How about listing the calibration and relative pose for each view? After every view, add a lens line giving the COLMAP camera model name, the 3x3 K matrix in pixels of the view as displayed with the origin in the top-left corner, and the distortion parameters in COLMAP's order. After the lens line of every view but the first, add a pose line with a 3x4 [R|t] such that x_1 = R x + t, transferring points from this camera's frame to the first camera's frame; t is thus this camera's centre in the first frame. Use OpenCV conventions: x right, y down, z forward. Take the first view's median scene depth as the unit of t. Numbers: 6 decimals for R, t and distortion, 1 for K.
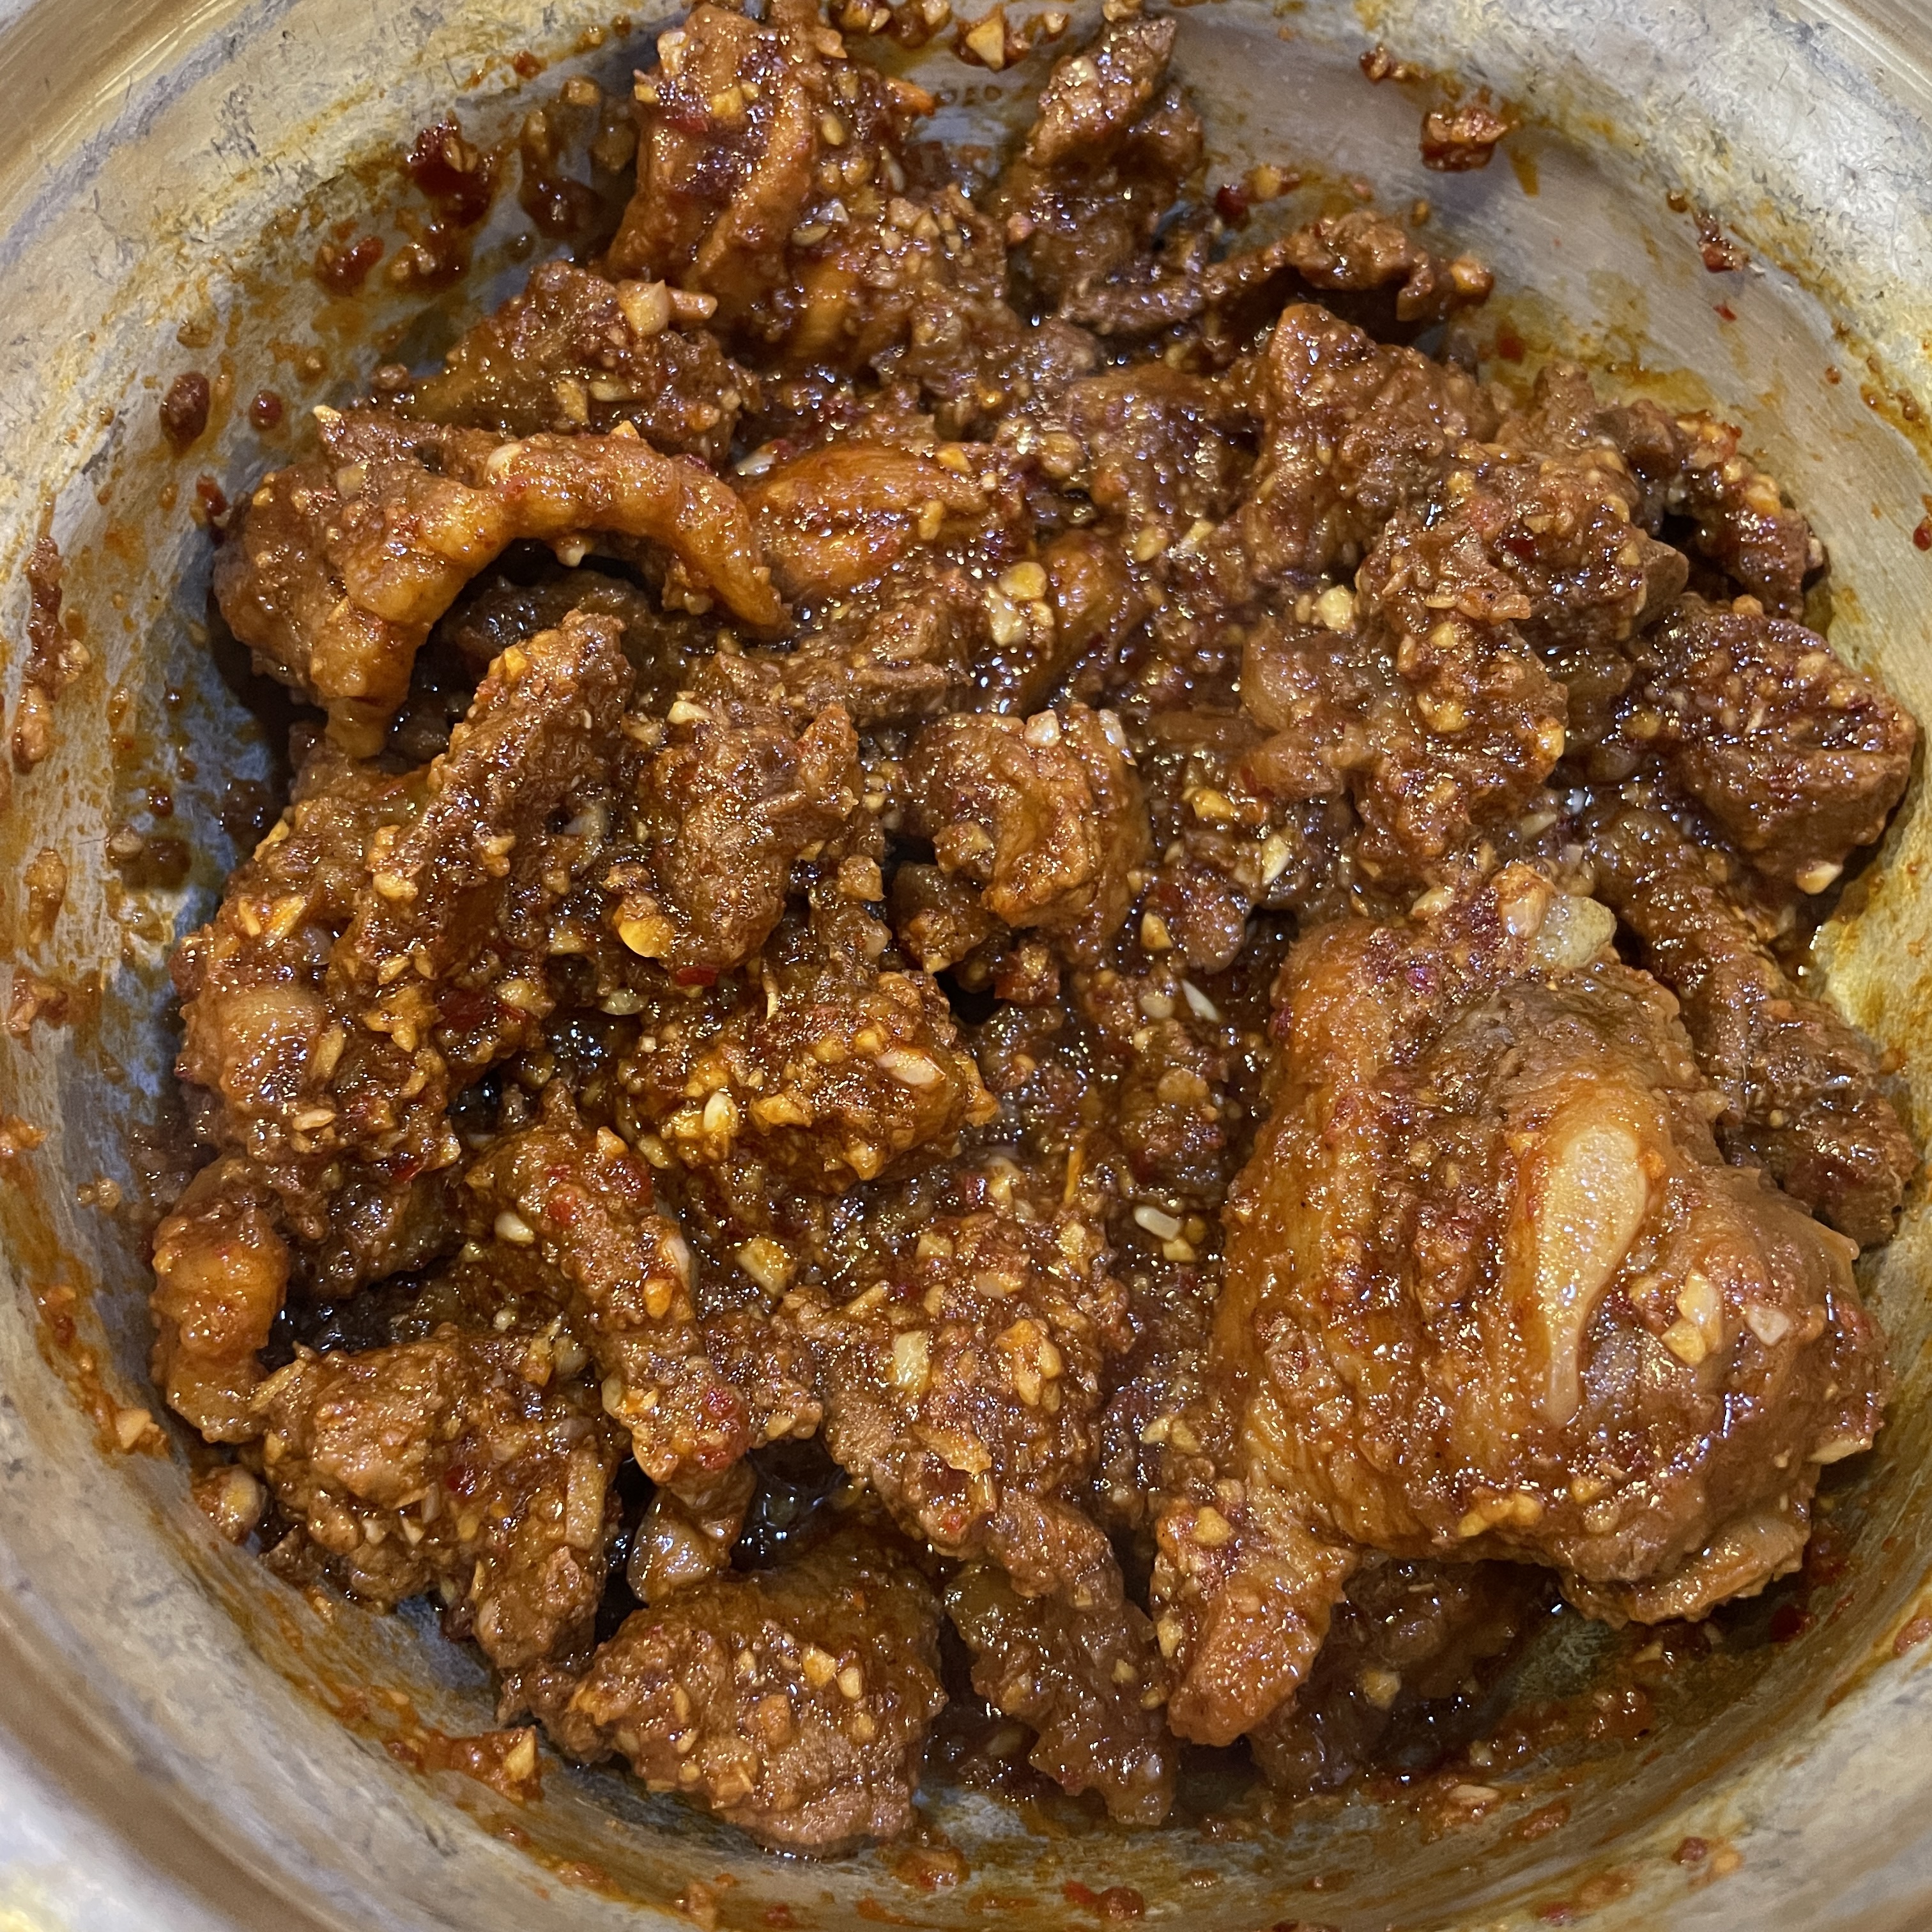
lens RADIAL K [[1934.9, 0, 966.0], [0, 1934.9, 966.0], [0, 0, 1]] dist [0.078838, -0.217356]
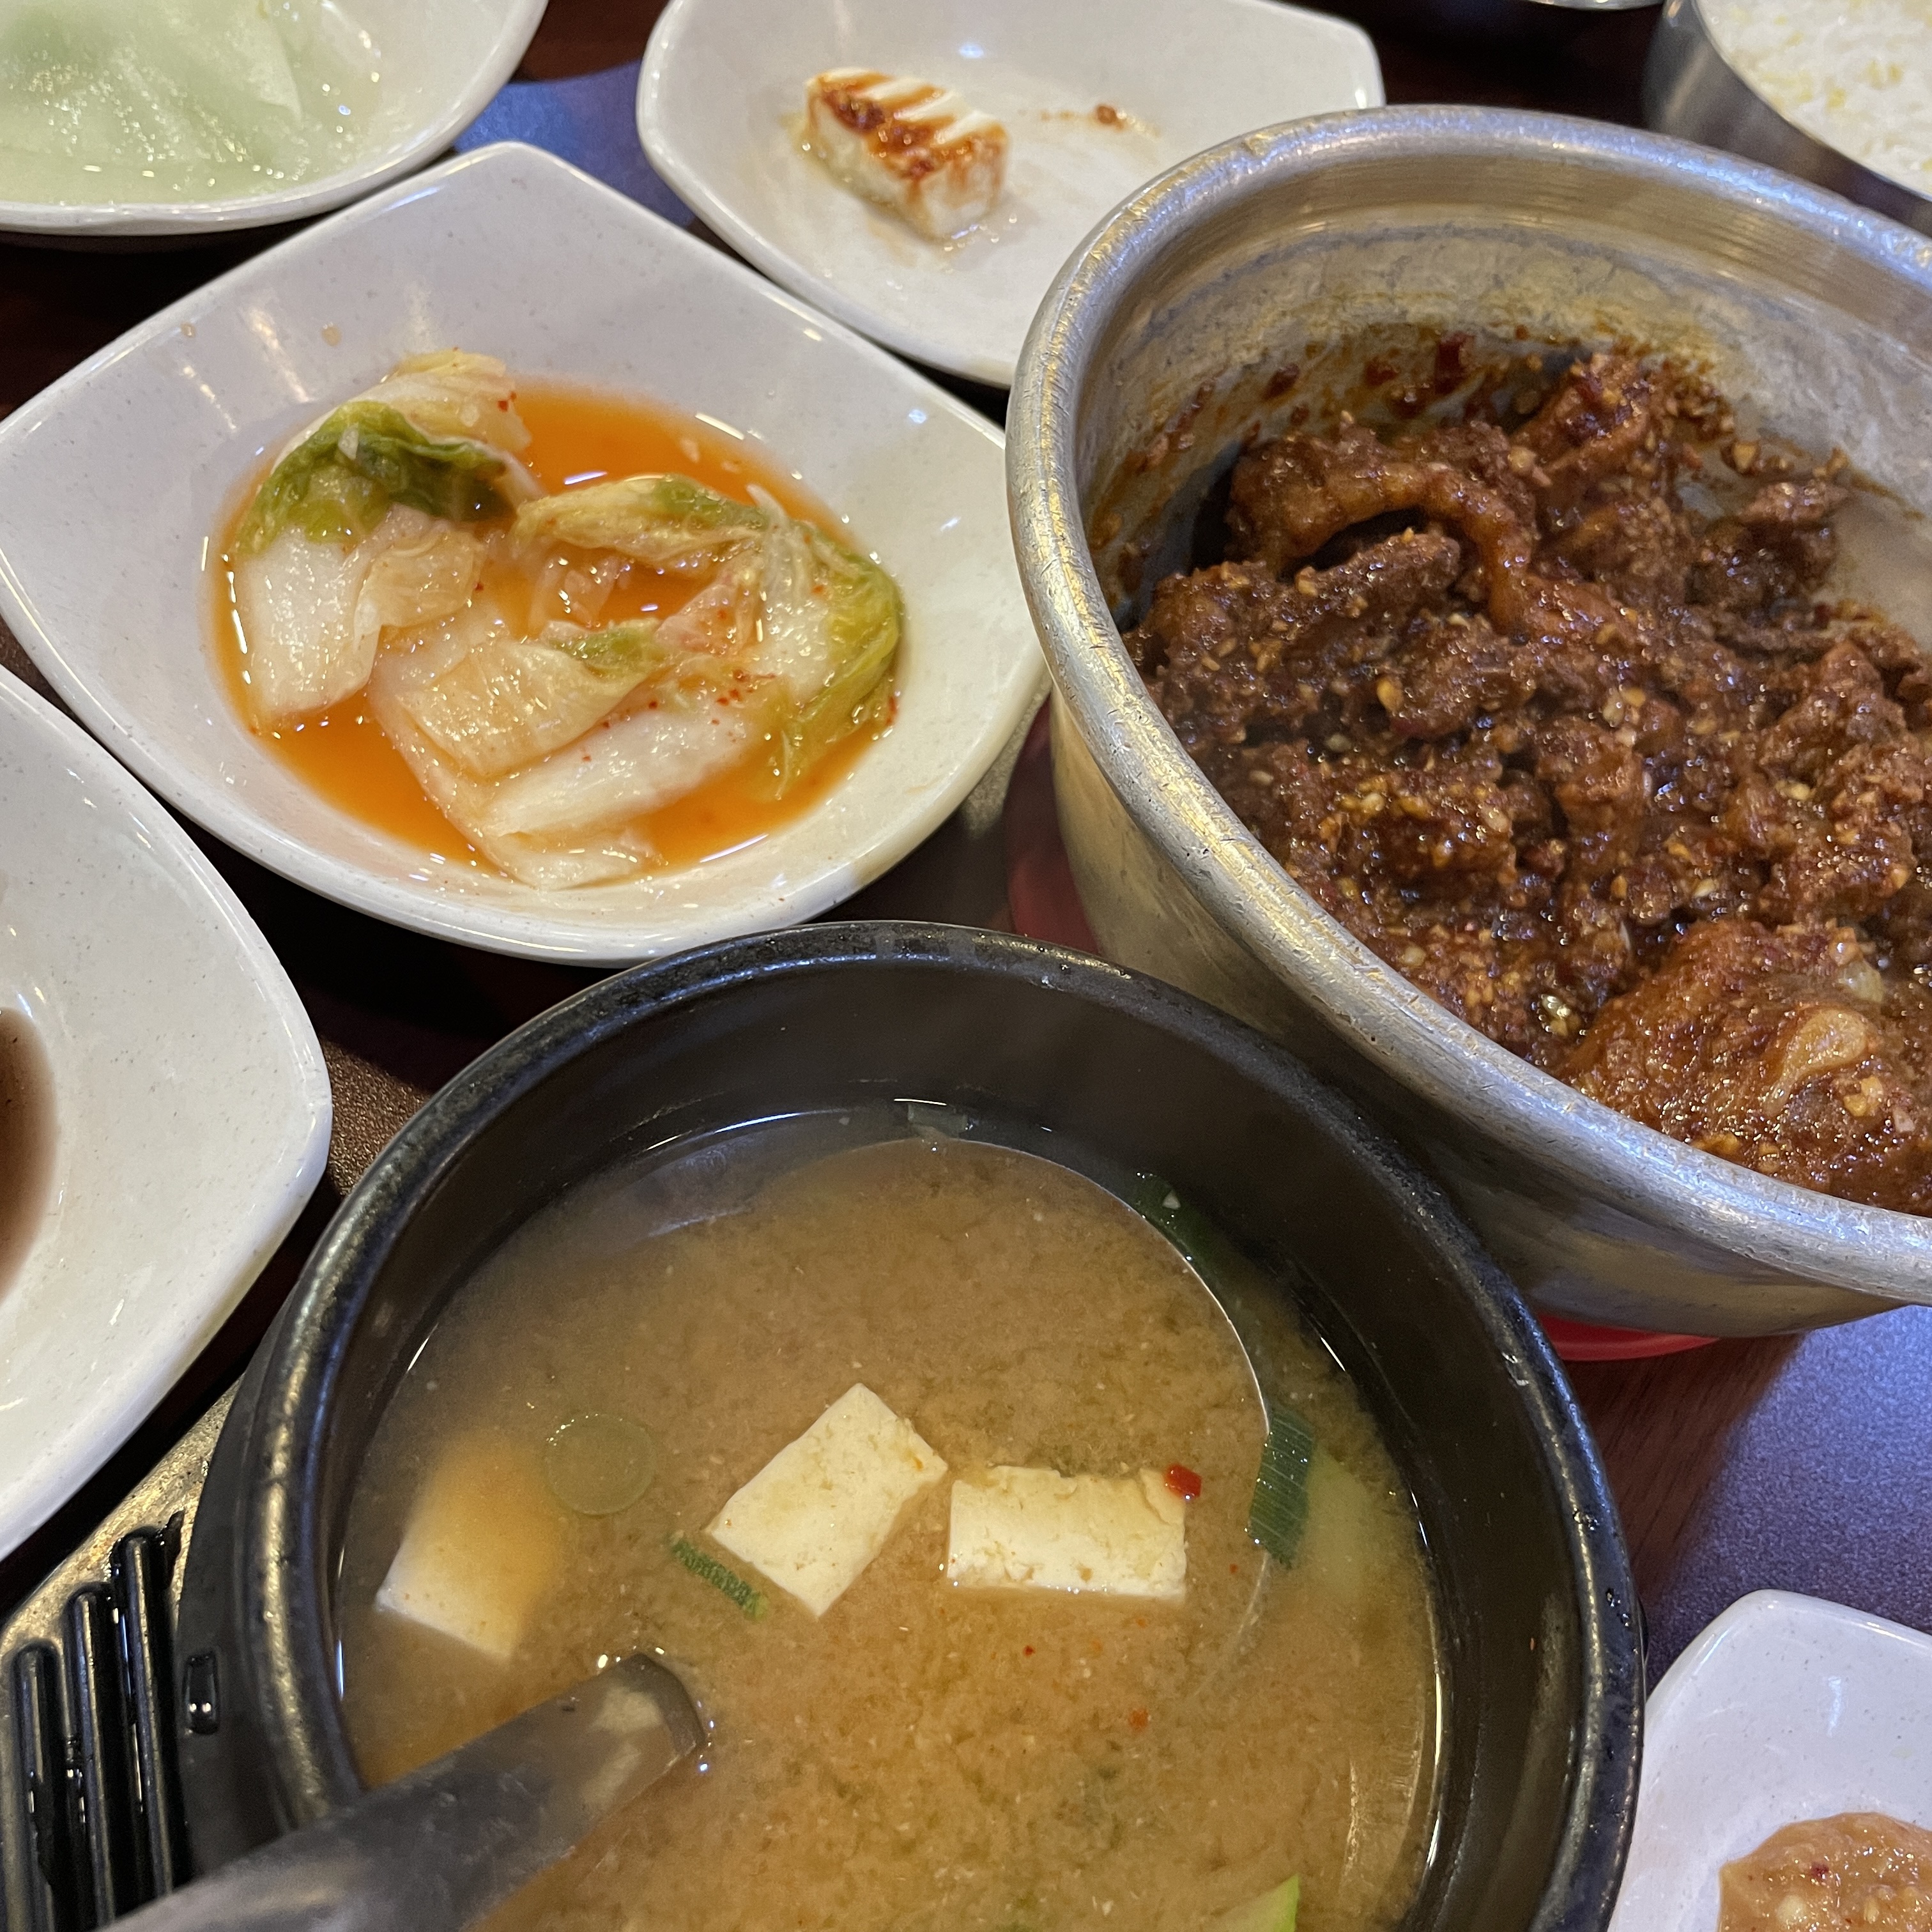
lens RADIAL K [[1934.9, 0, 966.0], [0, 1934.9, 966.0], [0, 0, 1]] dist [0.078838, -0.217356]
pose [[0.850726, 0.497704, -0.168983, -0.066379], [-0.525449, 0.813255, -0.250041, 0.788088], [0.012980, 0.301509, 0.953375, -0.601746]]
